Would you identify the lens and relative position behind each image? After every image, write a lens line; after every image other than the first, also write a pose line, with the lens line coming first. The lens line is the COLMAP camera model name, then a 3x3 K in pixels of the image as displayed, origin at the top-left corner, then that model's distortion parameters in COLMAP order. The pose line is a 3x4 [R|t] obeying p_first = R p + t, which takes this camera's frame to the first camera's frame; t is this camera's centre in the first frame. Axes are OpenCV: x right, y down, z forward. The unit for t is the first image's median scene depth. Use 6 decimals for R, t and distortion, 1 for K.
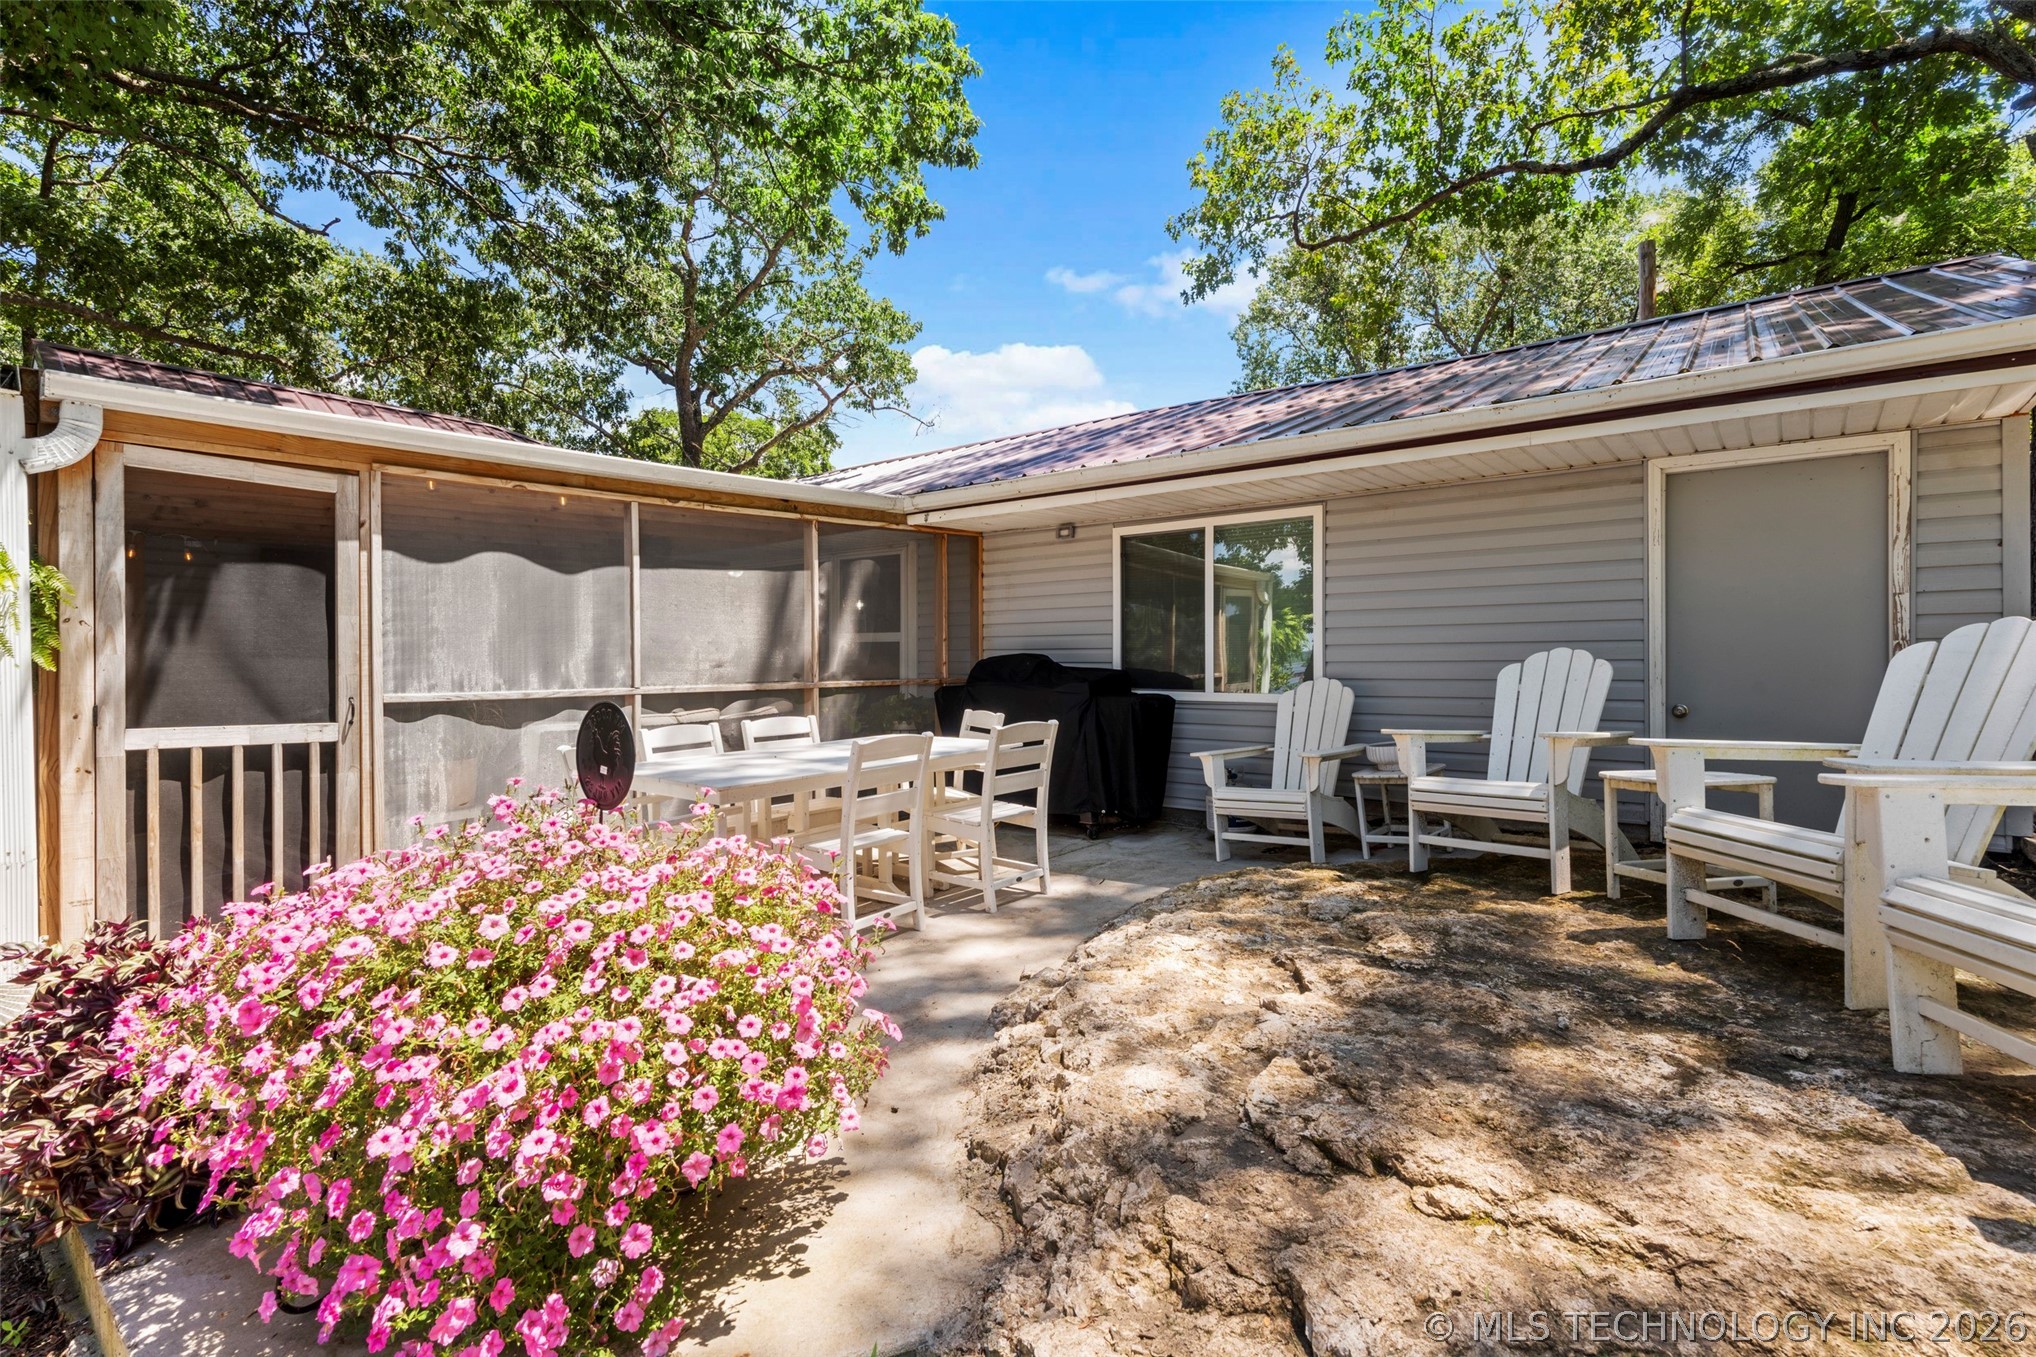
lens RADIAL K [[927.8, 0, 1018.0], [0, 927.8, 678.5], [0, 0, 1]] dist [0.000532, -0.000687]
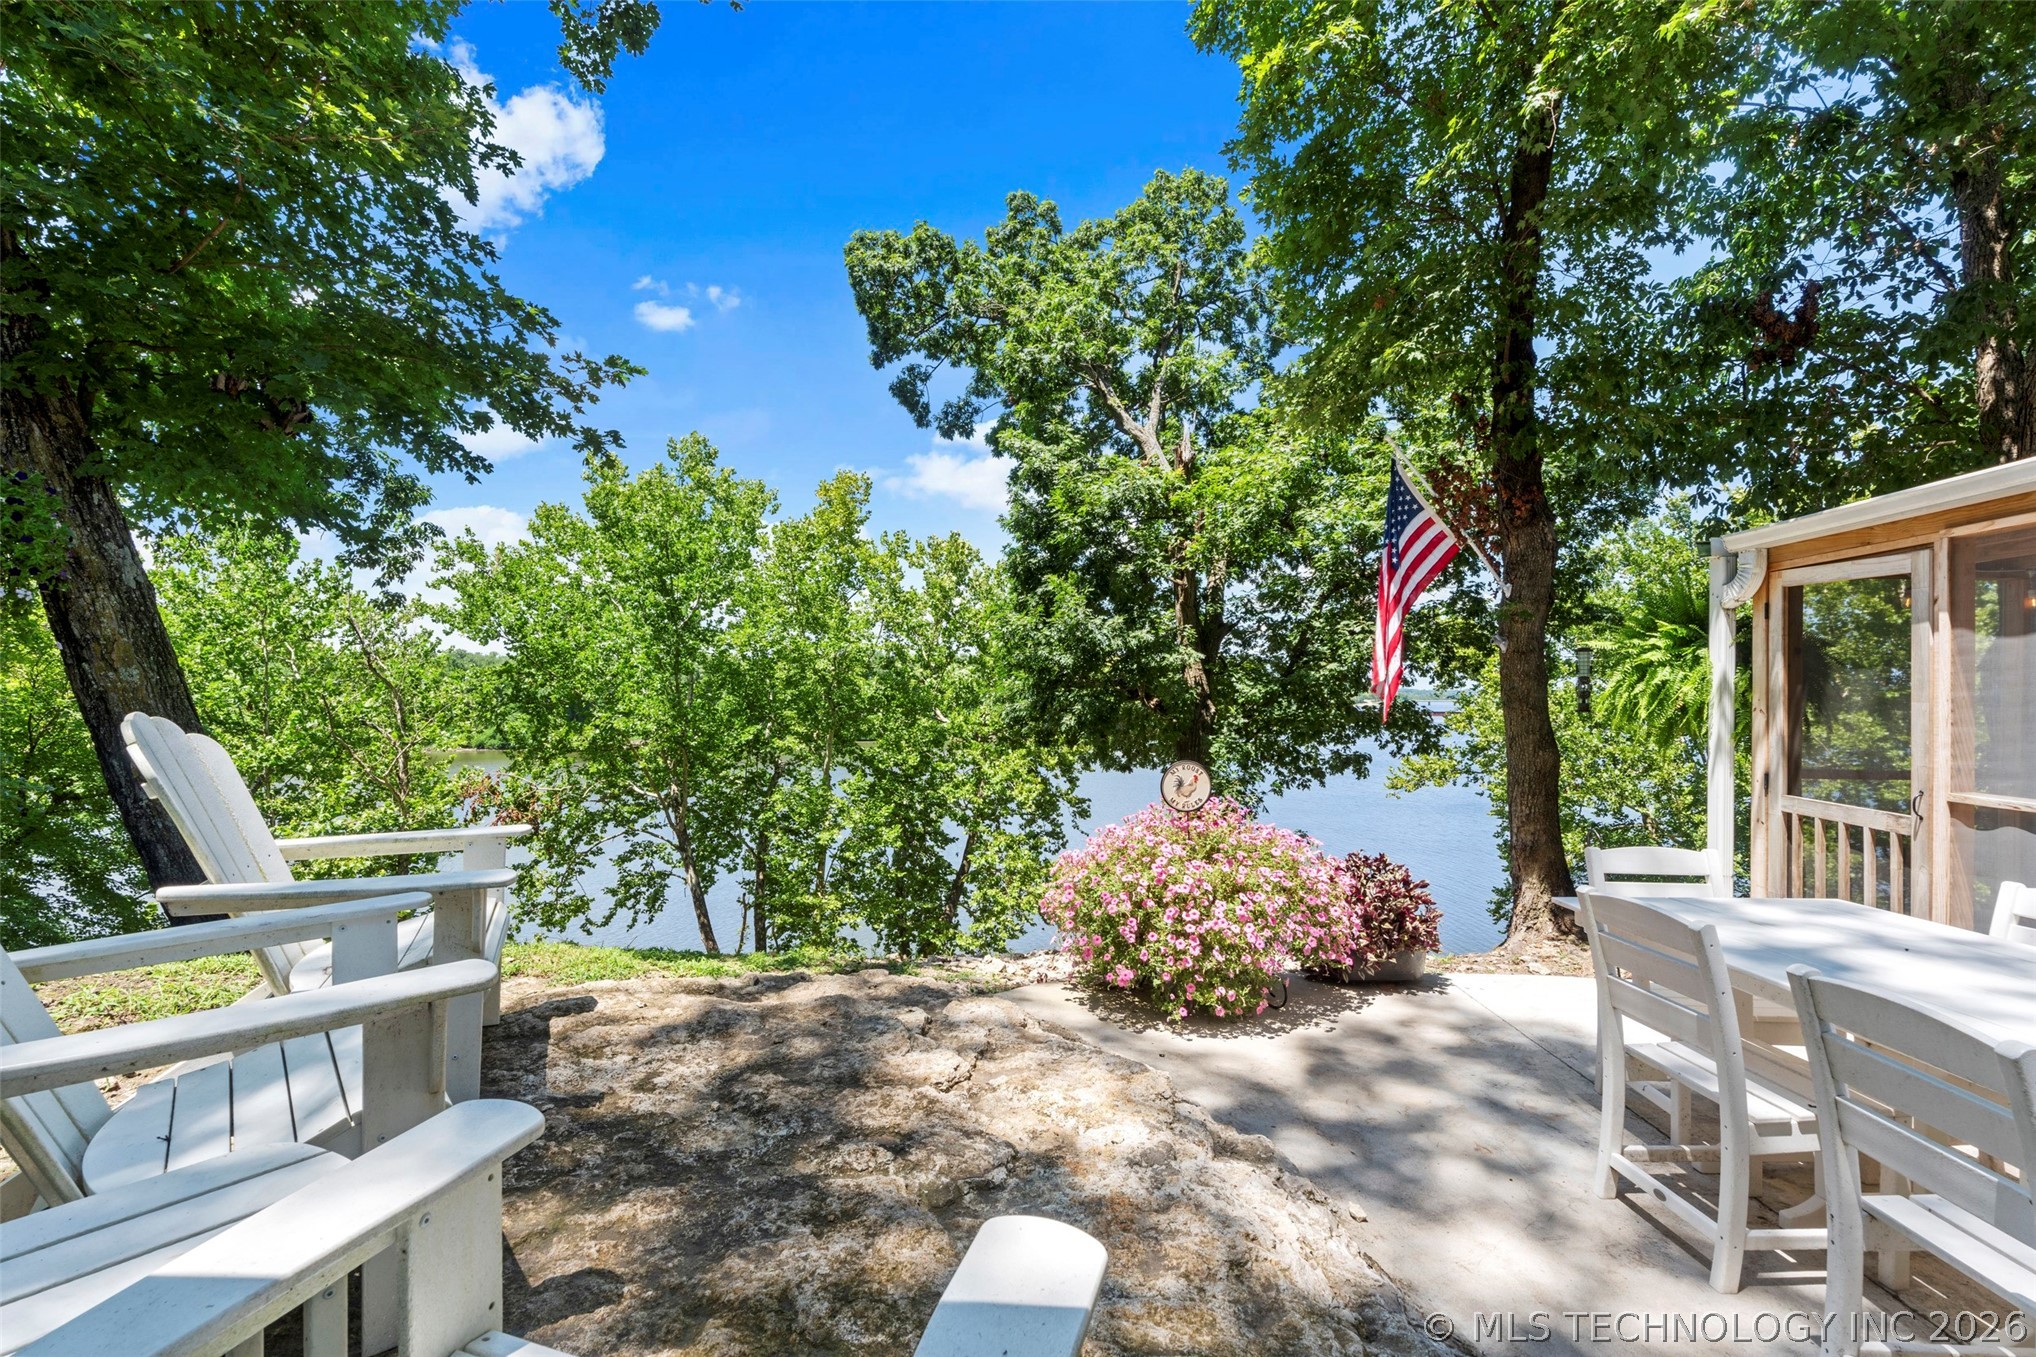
lens RADIAL K [[927.8, 0, 1018.0], [0, 927.8, 678.5], [0, 0, 1]] dist [0.000532, -0.000687]
pose [[-0.798293, -0.002415, -0.602264, 0.648358], [-0.007637, 0.999952, 0.006114, -0.104132], [0.602221, 0.009480, -0.798273, 1.384272]]
